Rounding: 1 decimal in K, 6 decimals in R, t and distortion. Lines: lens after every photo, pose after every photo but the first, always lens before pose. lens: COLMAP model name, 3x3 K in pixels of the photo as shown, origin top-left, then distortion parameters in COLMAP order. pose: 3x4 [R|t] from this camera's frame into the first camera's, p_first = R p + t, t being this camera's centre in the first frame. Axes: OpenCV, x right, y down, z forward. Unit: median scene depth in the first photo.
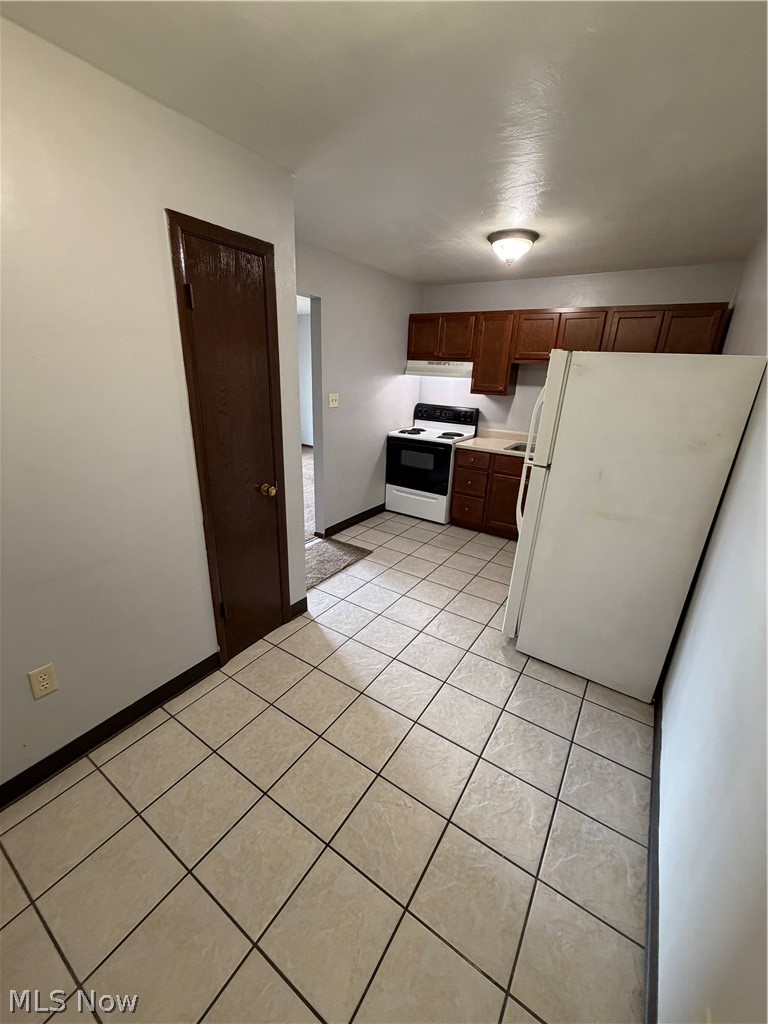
lens RADIAL K [[408.2, 0, 382.9], [0, 408.2, 508.8], [0, 0, 1]] dist [0.000748, -0.000158]
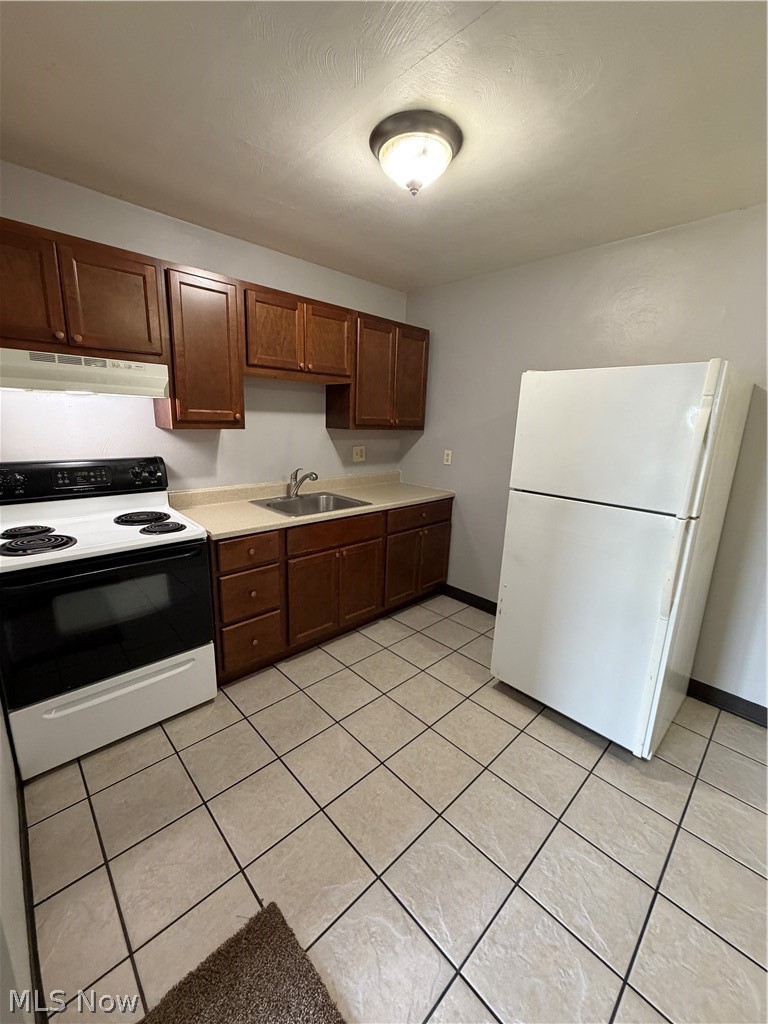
lens RADIAL K [[408.2, 0, 382.9], [0, 408.2, 508.8], [0, 0, 1]] dist [0.000748, -0.000158]
pose [[0.225878, -0.242890, 0.943389, -0.209229], [0.296378, 0.939644, 0.170964, -0.199575], [-0.927976, 0.240983, 0.284232, 0.645148]]
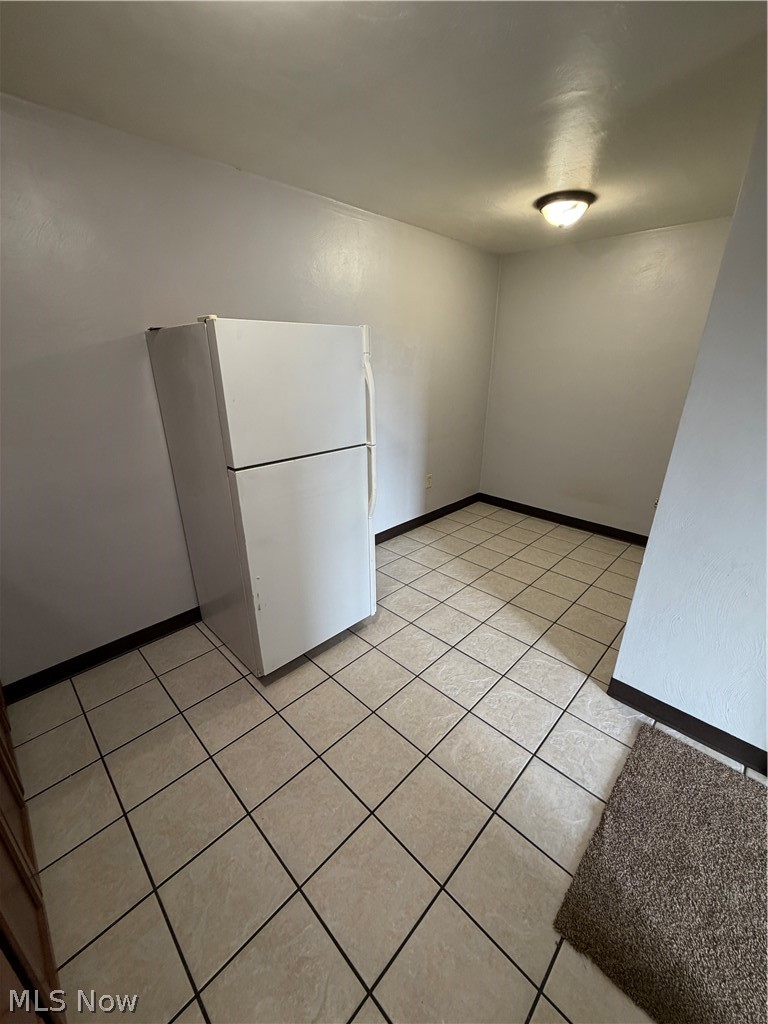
lens RADIAL K [[408.2, 0, 382.9], [0, 408.2, 508.8], [0, 0, 1]] dist [0.000748, -0.000158]
pose [[-0.980744, -0.101889, 0.166615, 0.076623], [0.029334, 0.766594, 0.641461, -0.308519], [-0.193084, 0.633997, -0.748844, 0.919239]]
